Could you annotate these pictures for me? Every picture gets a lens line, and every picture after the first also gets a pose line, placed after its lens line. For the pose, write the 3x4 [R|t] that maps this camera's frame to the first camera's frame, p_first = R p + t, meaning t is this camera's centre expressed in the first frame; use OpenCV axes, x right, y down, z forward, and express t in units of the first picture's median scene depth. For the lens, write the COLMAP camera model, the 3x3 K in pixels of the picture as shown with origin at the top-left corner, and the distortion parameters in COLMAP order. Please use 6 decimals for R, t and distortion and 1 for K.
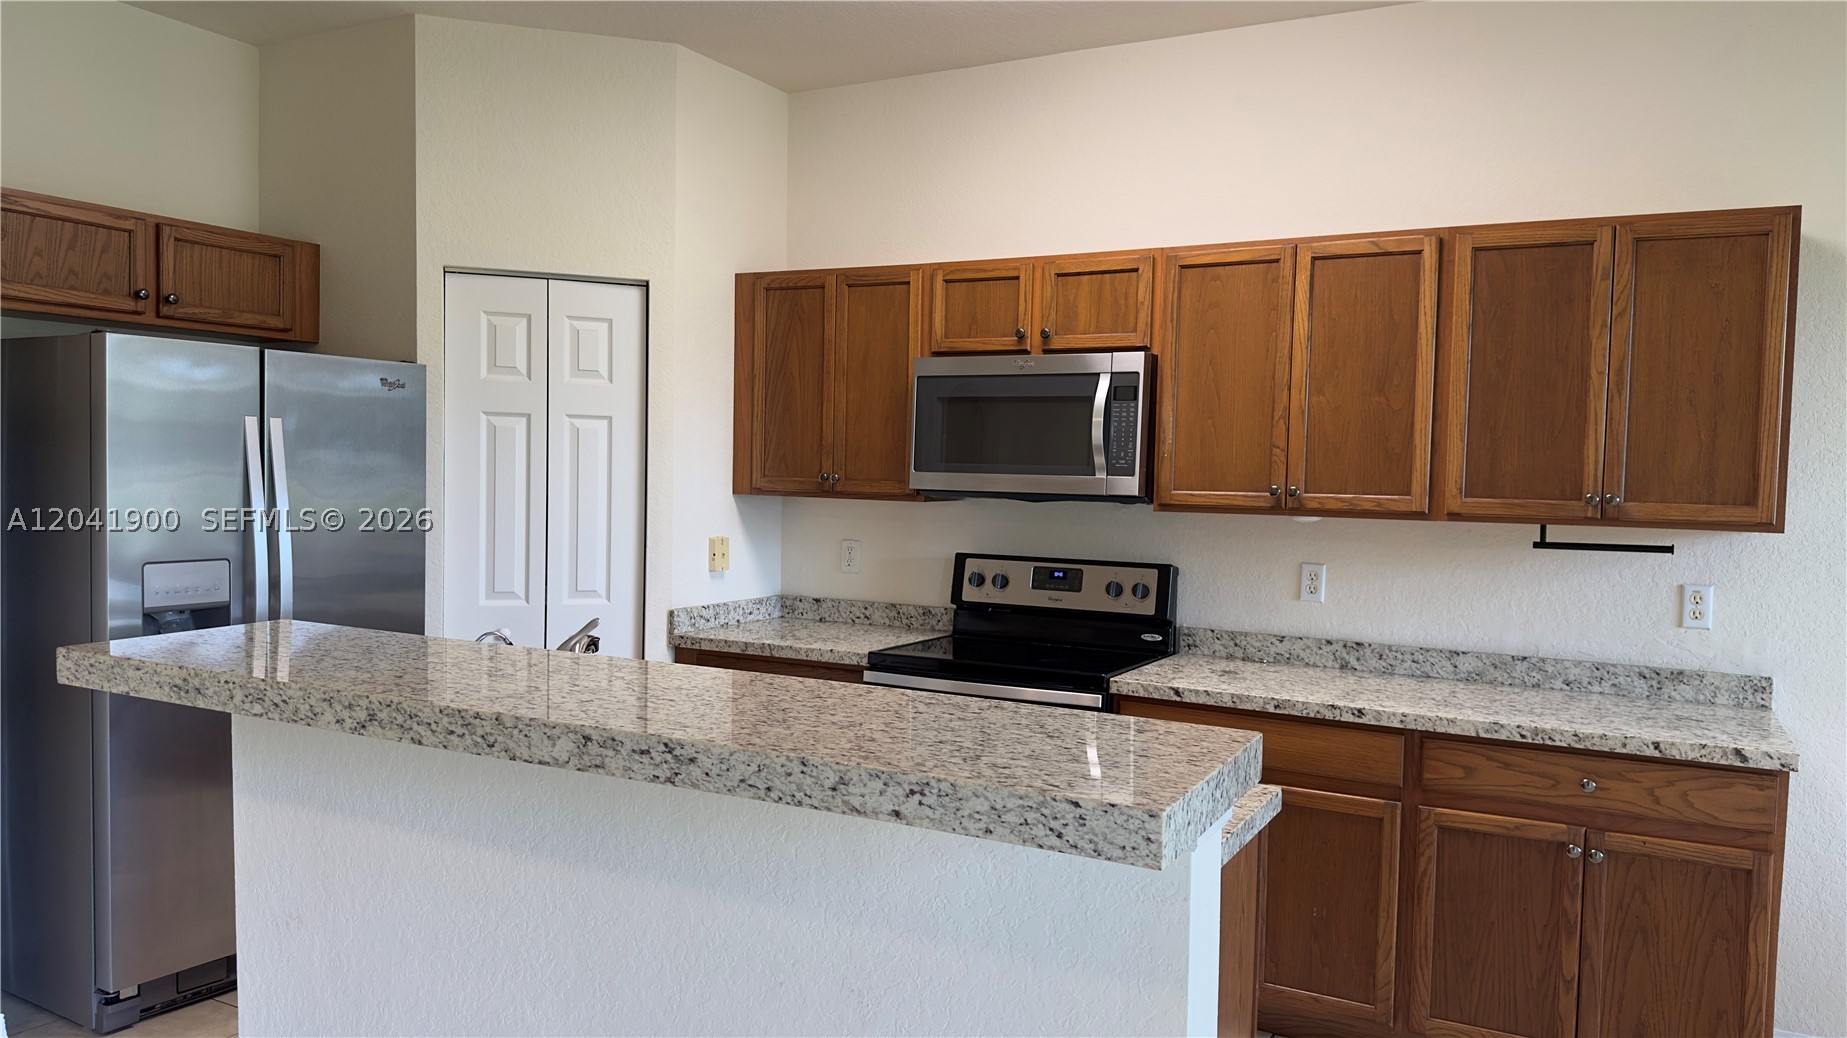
lens RADIAL K [[1289.0, 0, 926.8], [0, 1289.0, 528.7], [0, 0, 1]] dist [0.077425, -0.100679]
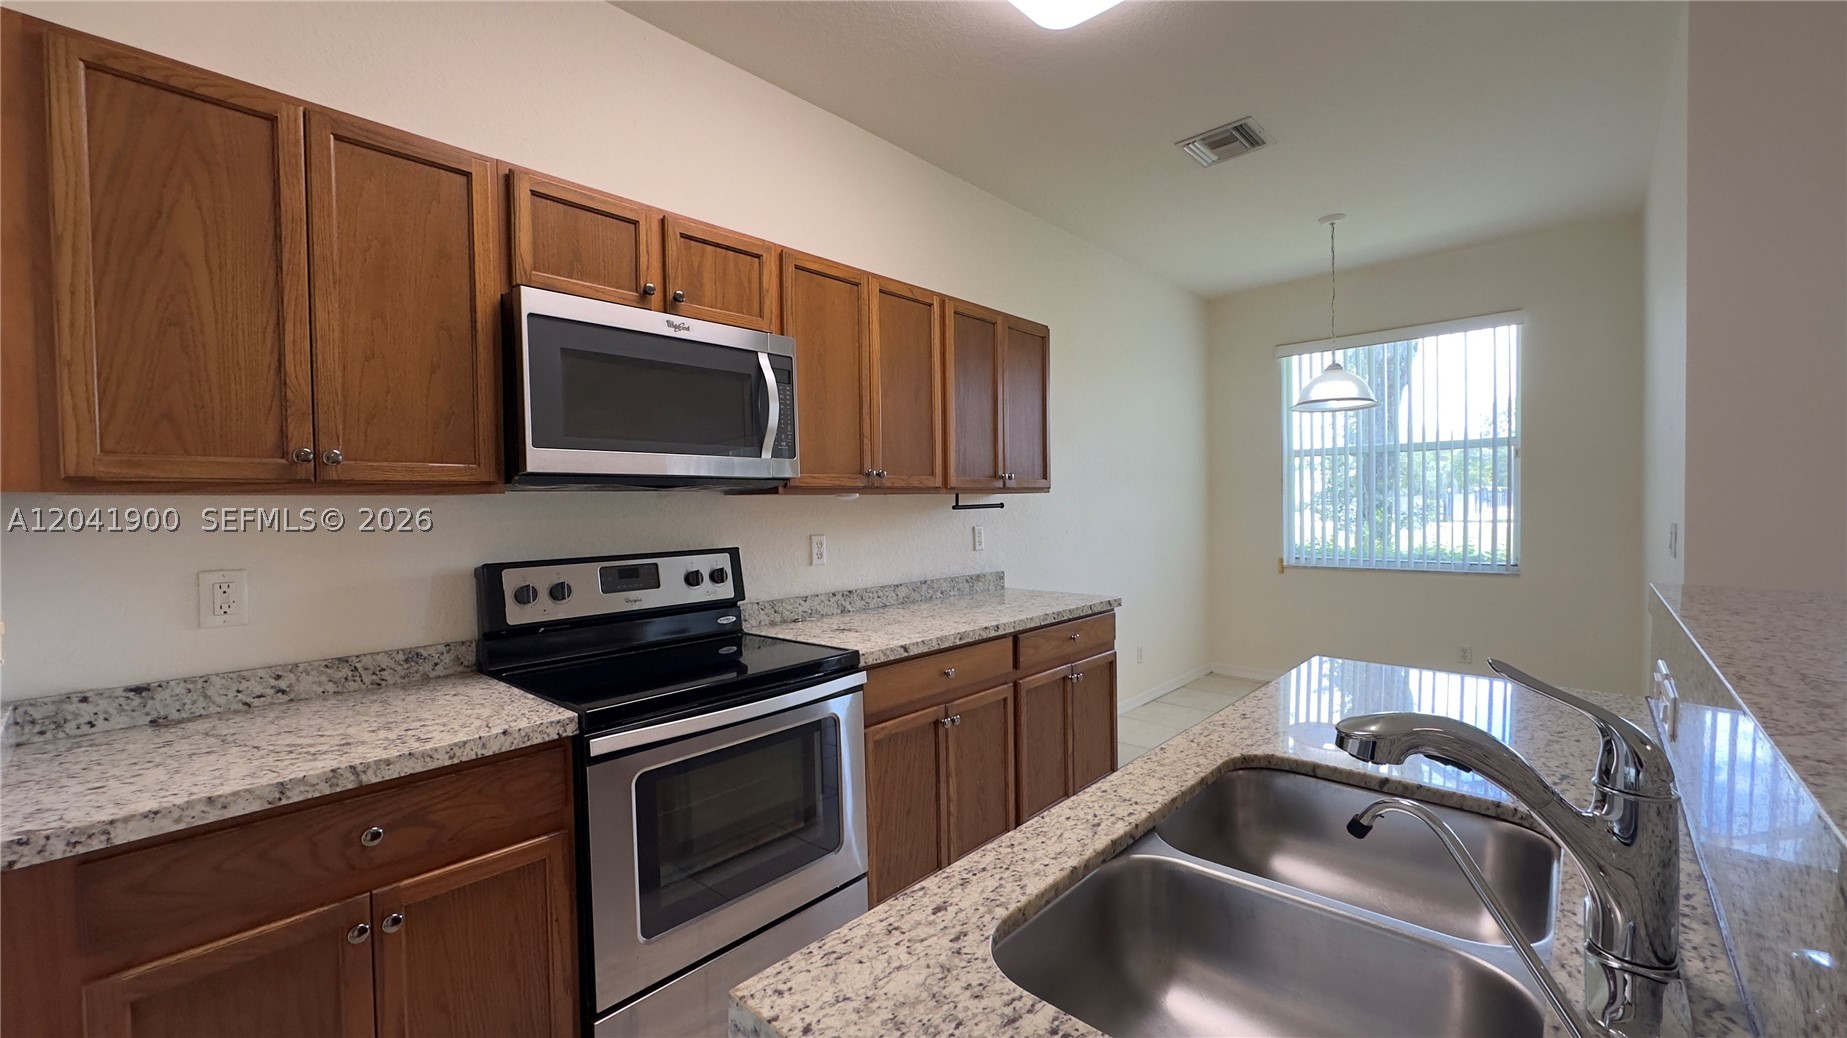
lens RADIAL K [[735.0, 0, 921.1], [0, 735.0, 521.7], [0, 0, 1]] dist [-0.003661, 0.001688]
pose [[0.243937, -0.050363, 0.968483, -0.396650], [0.068696, 0.997039, 0.034545, -0.003771], [-0.967355, 0.058104, 0.246674, 0.789905]]
